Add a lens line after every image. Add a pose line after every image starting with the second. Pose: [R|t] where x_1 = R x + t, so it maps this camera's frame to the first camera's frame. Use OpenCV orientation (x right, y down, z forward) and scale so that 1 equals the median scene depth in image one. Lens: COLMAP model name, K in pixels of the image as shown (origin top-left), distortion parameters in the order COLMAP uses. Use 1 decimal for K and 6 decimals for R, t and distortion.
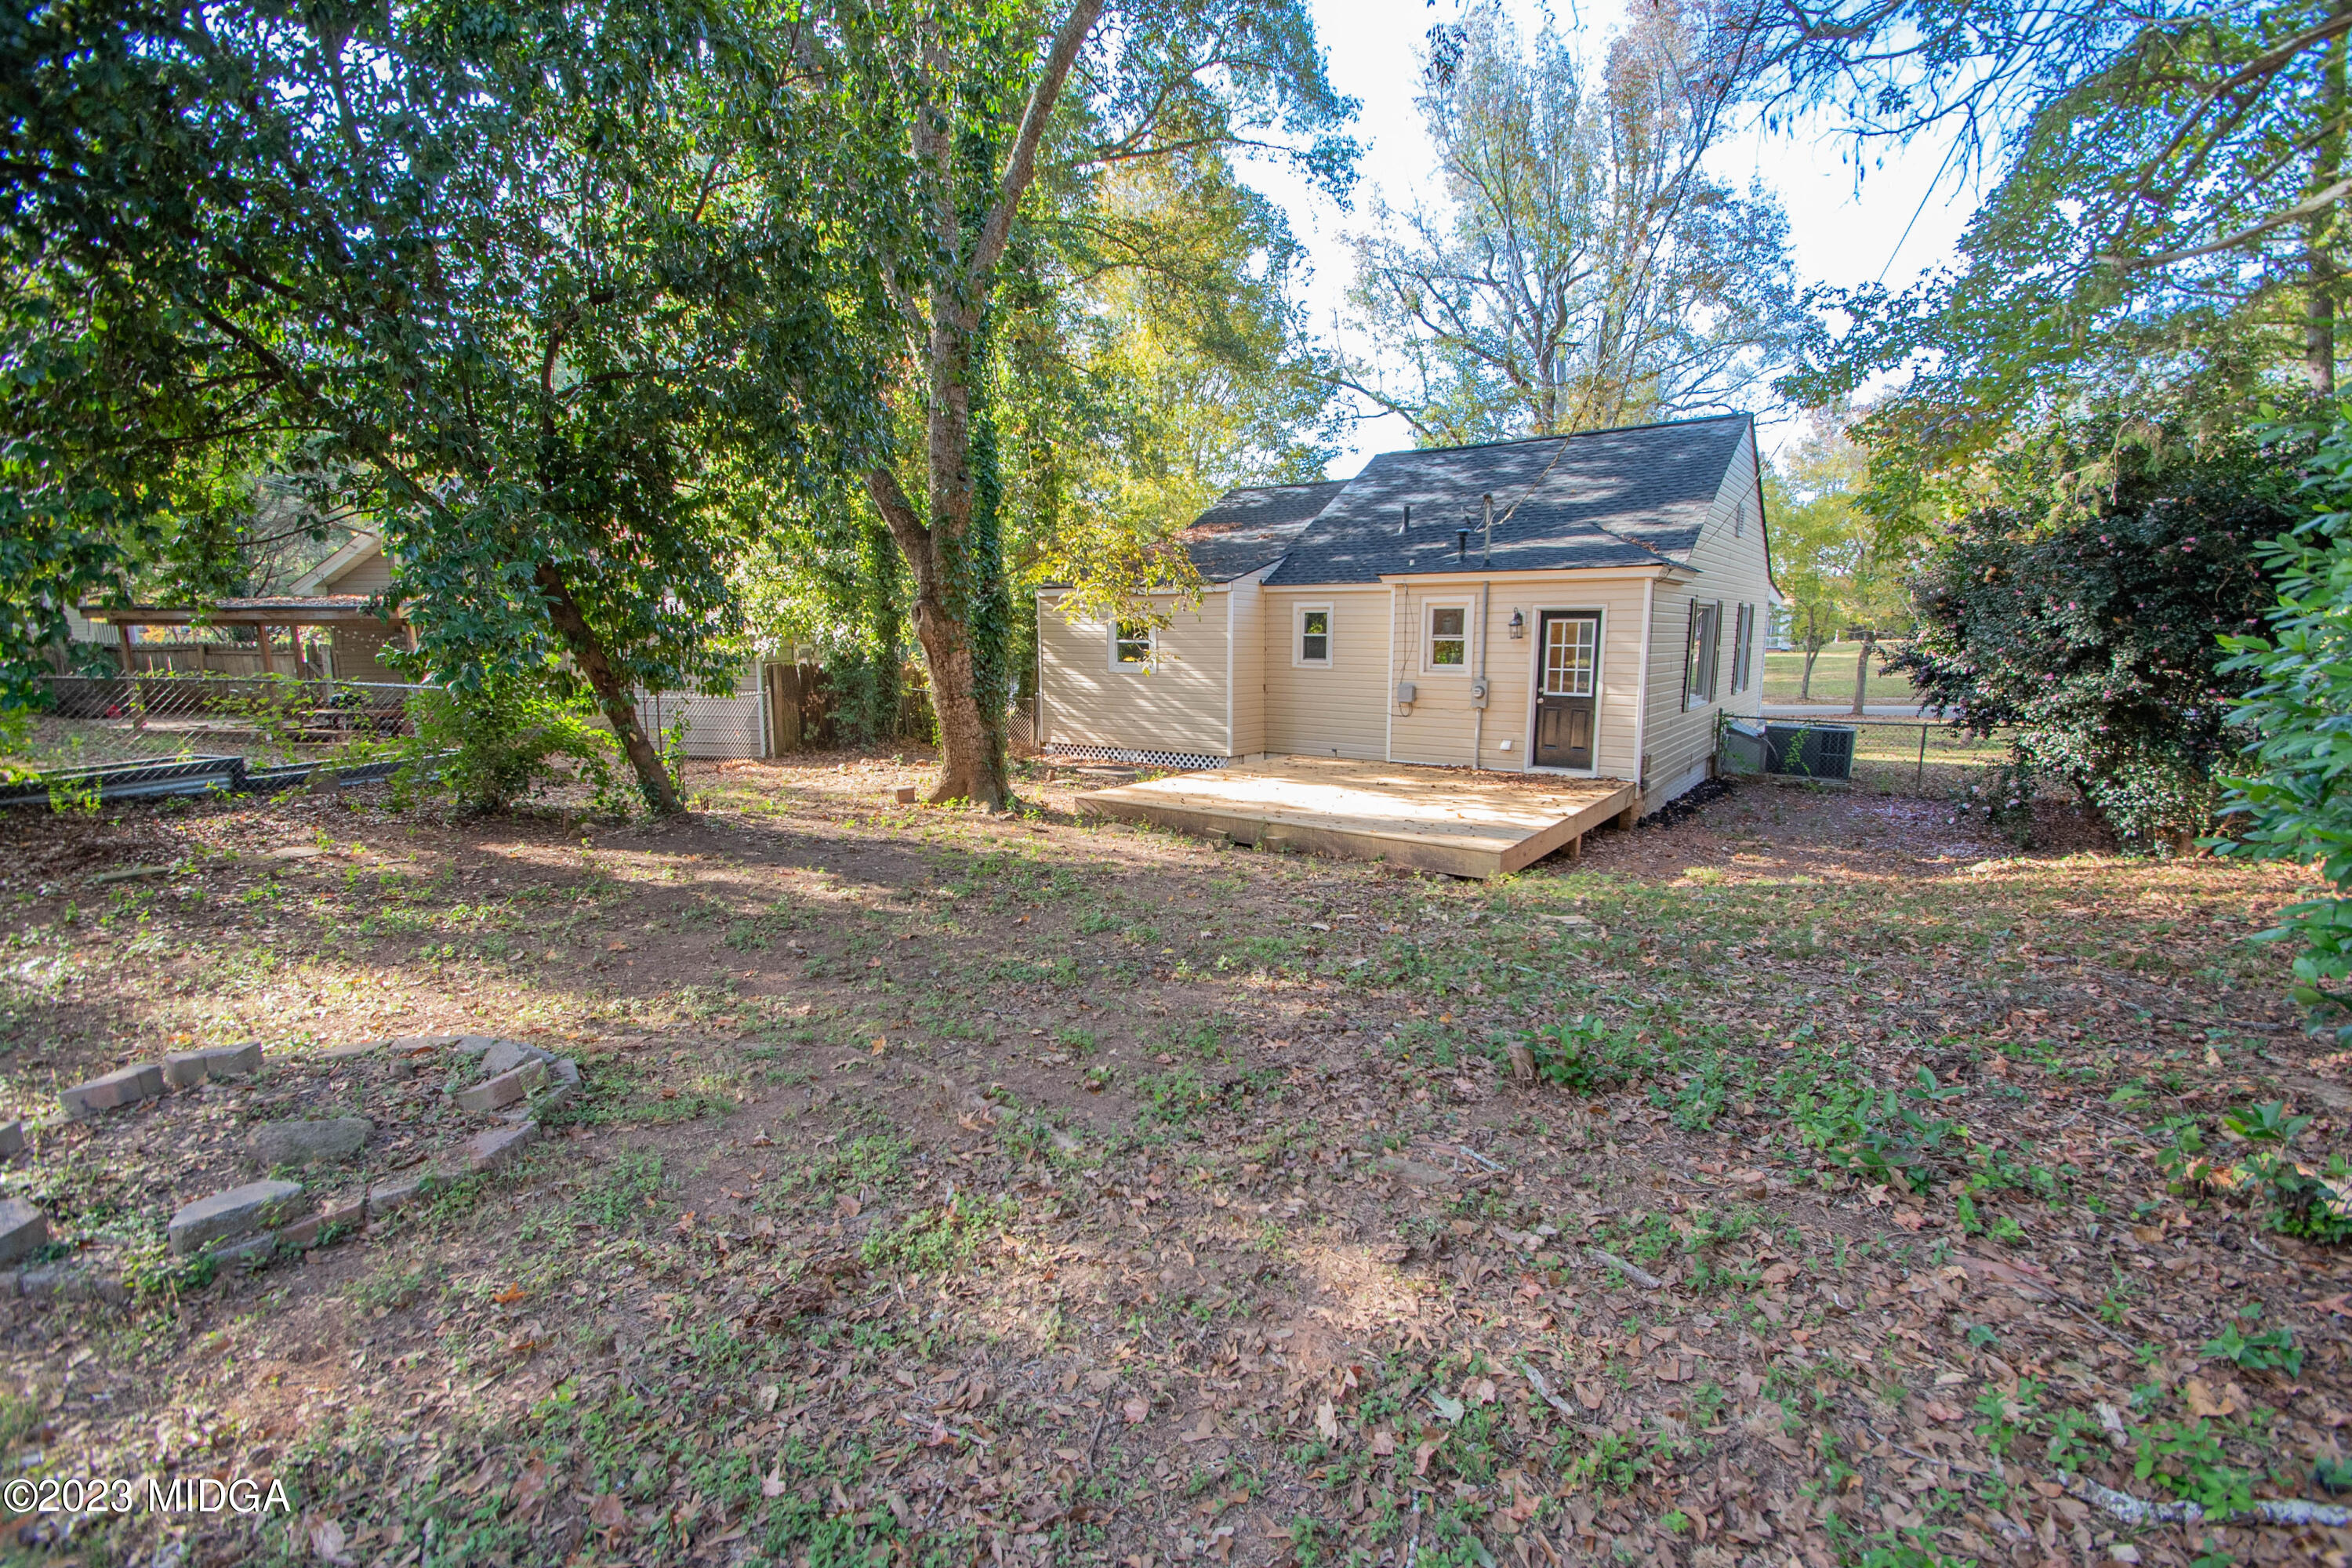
lens RADIAL K [[1050.1, 0, 1170.5], [0, 1050.1, 802.1], [0, 0, 1]] dist [0.004635, -0.008546]
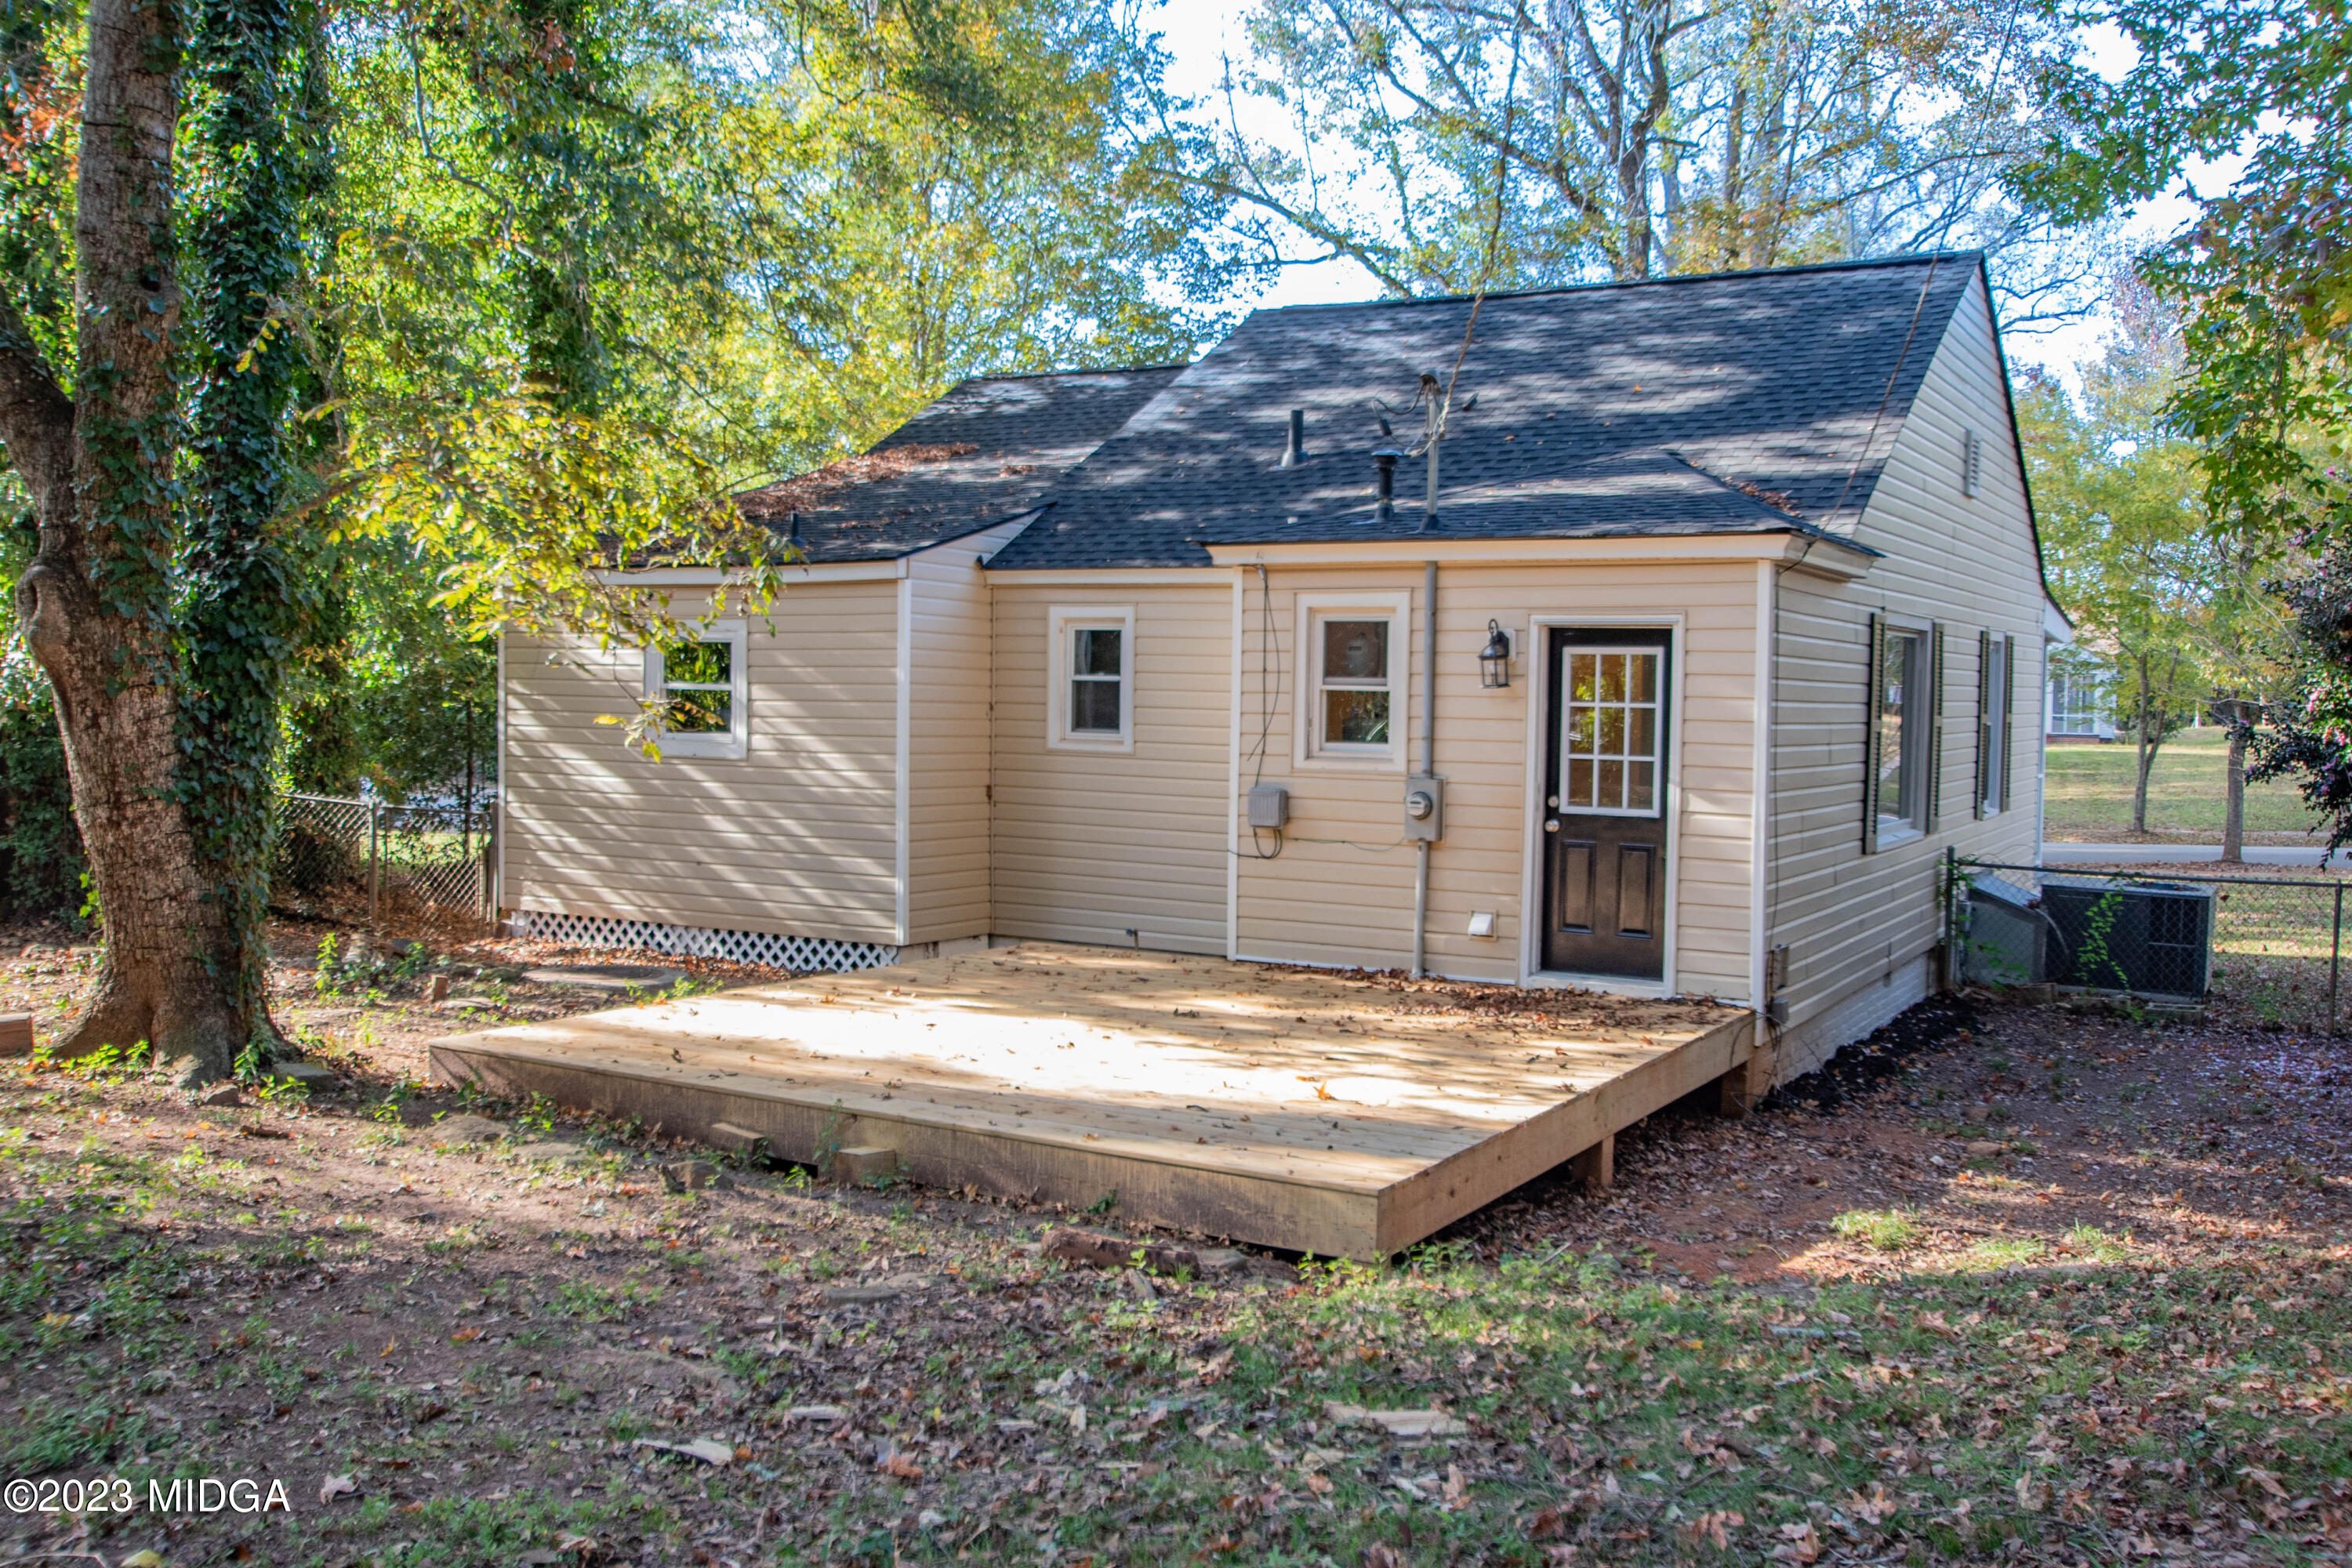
lens RADIAL K [[2135.9, 0, 1175.4], [0, 2135.9, 806.3], [0, 0, 1]] dist [-0.106927, 0.071407]
pose [[0.994457, 0.011542, 0.104511, 0.090331], [-0.000446, 0.994411, -0.105574, -0.008358], [-0.105145, 0.104942, 0.988904, 0.110627]]
